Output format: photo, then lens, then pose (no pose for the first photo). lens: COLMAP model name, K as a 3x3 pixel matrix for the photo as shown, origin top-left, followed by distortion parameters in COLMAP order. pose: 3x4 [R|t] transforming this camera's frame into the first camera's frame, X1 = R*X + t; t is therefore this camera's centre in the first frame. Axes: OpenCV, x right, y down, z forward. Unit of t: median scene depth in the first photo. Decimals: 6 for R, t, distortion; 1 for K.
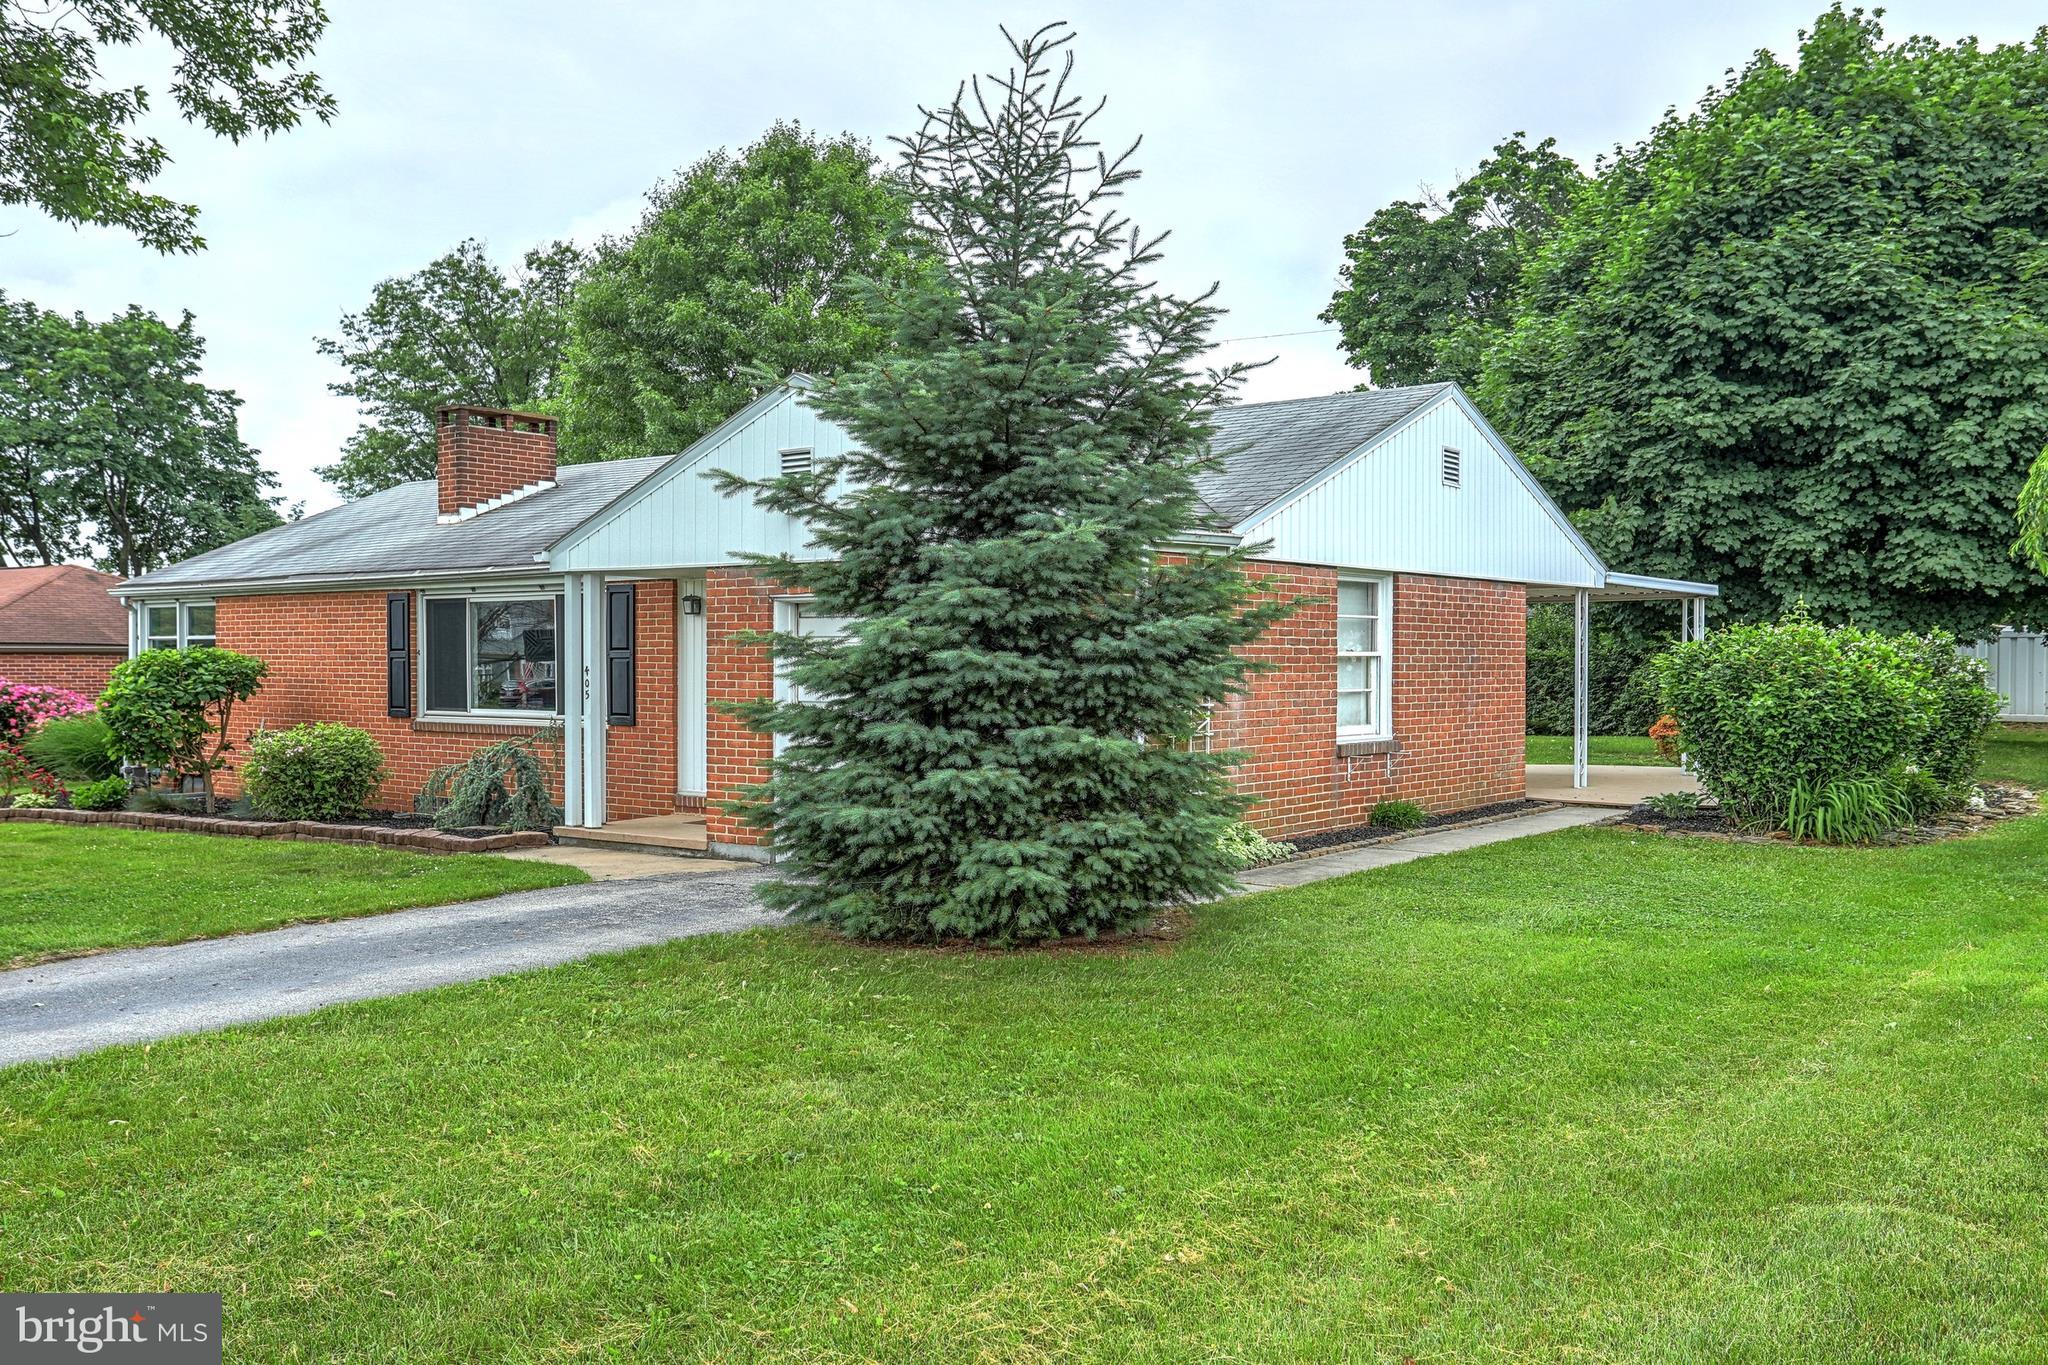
lens RADIAL K [[975.4, 0, 1024.0], [0, 975.4, 682.5], [0, 0, 1]] dist [0.002166, 0.000437]
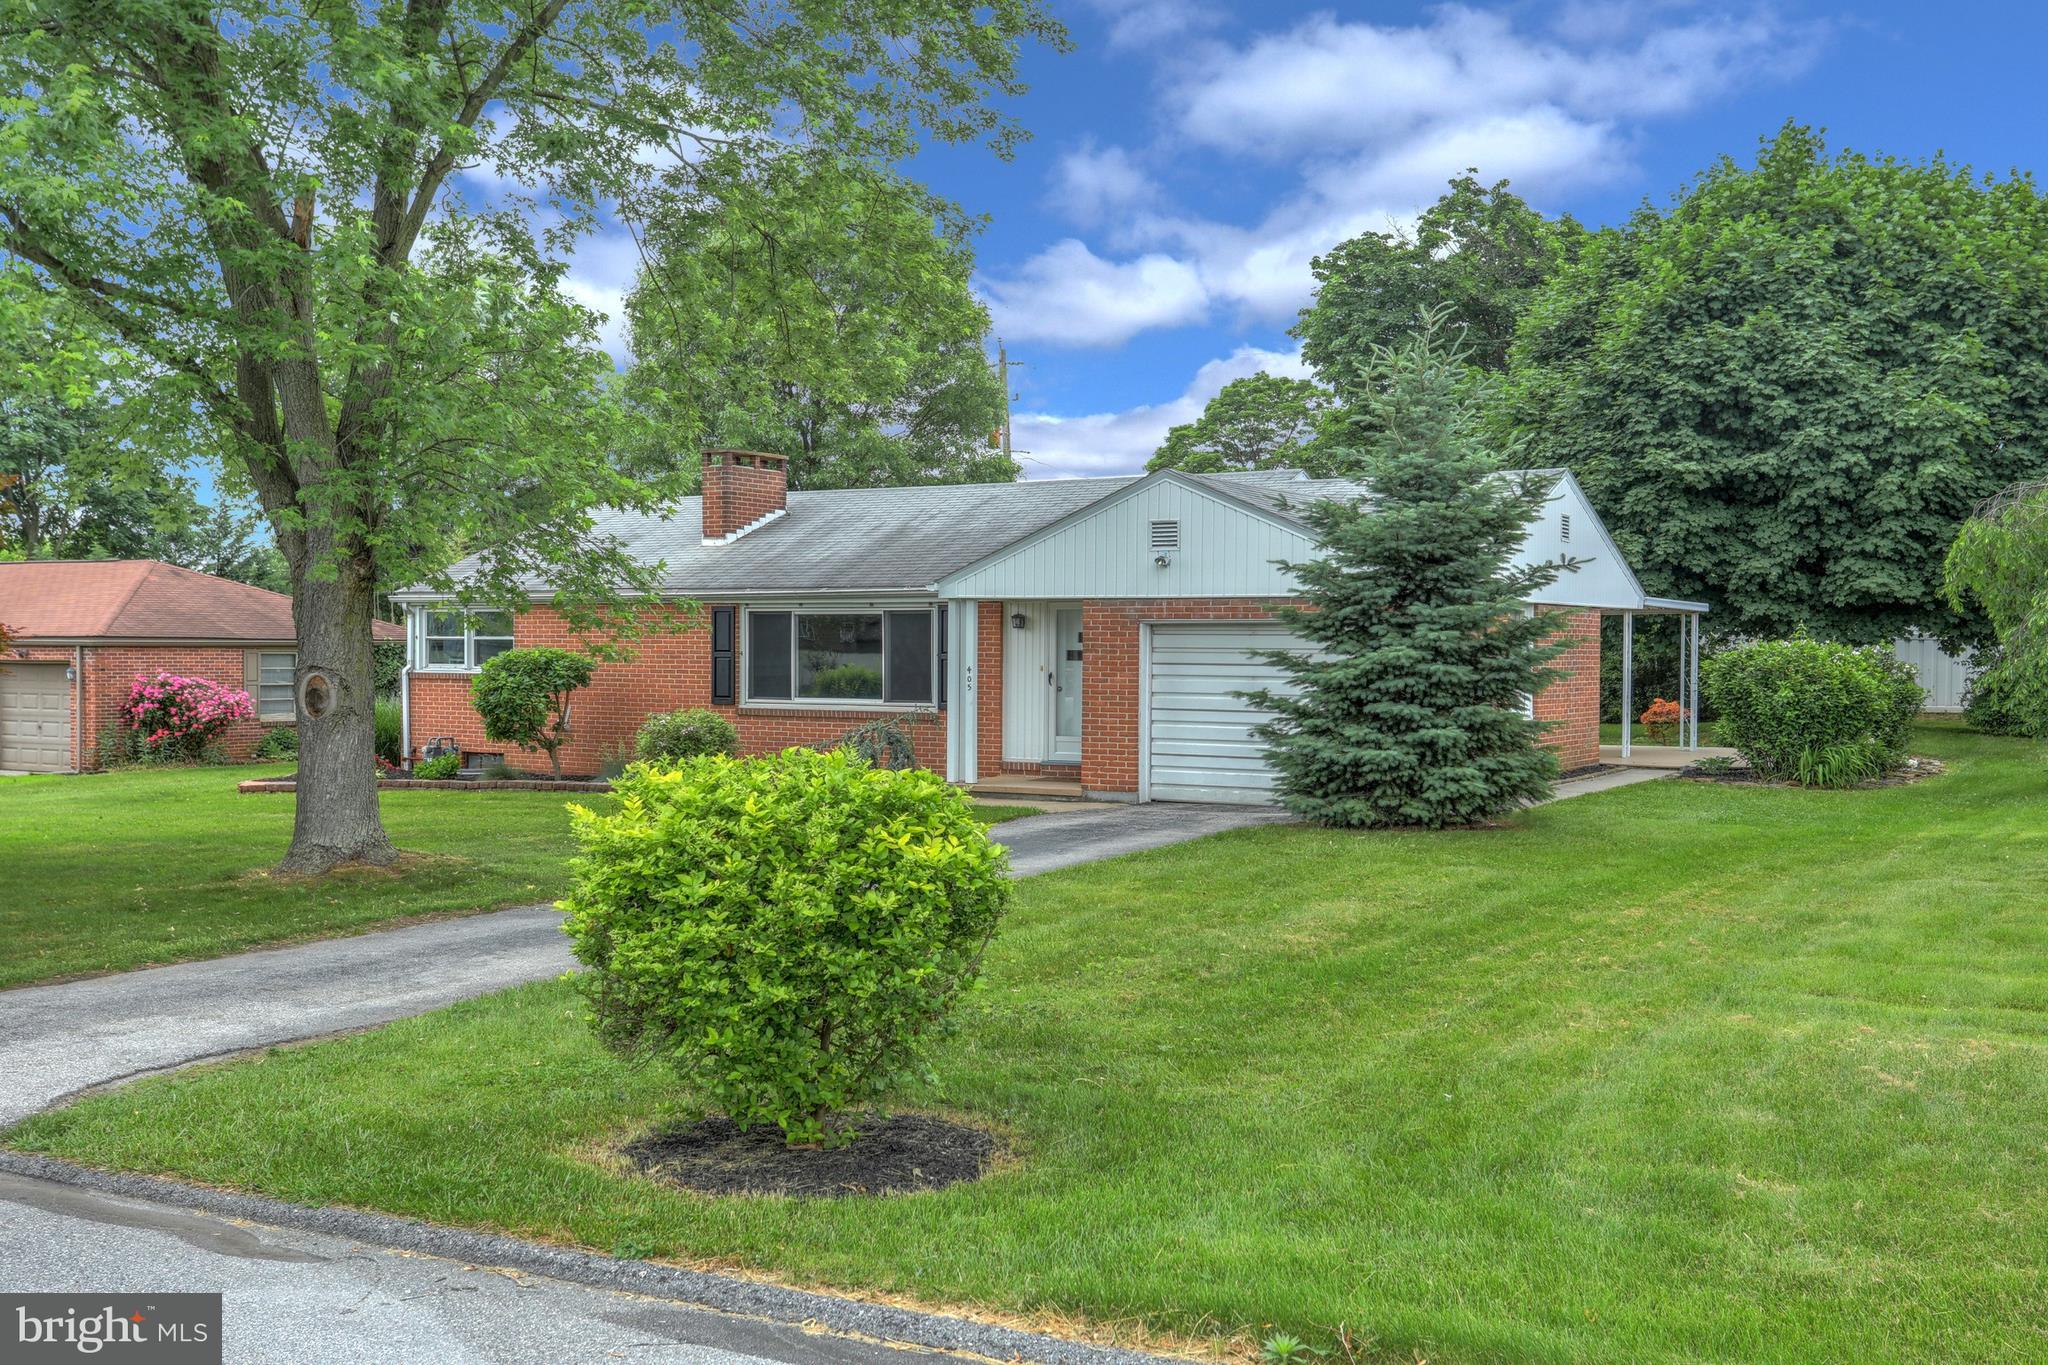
lens RADIAL K [[968.6, 0, 1017.0], [0, 968.6, 682.8], [0, 0, 1]] dist [0.001028, 0.000340]
pose [[0.998286, 0.002023, 0.058484, -0.246191], [-0.002534, 0.999959, 0.008678, -0.002981], [-0.058464, -0.008811, 0.998251, -0.199954]]
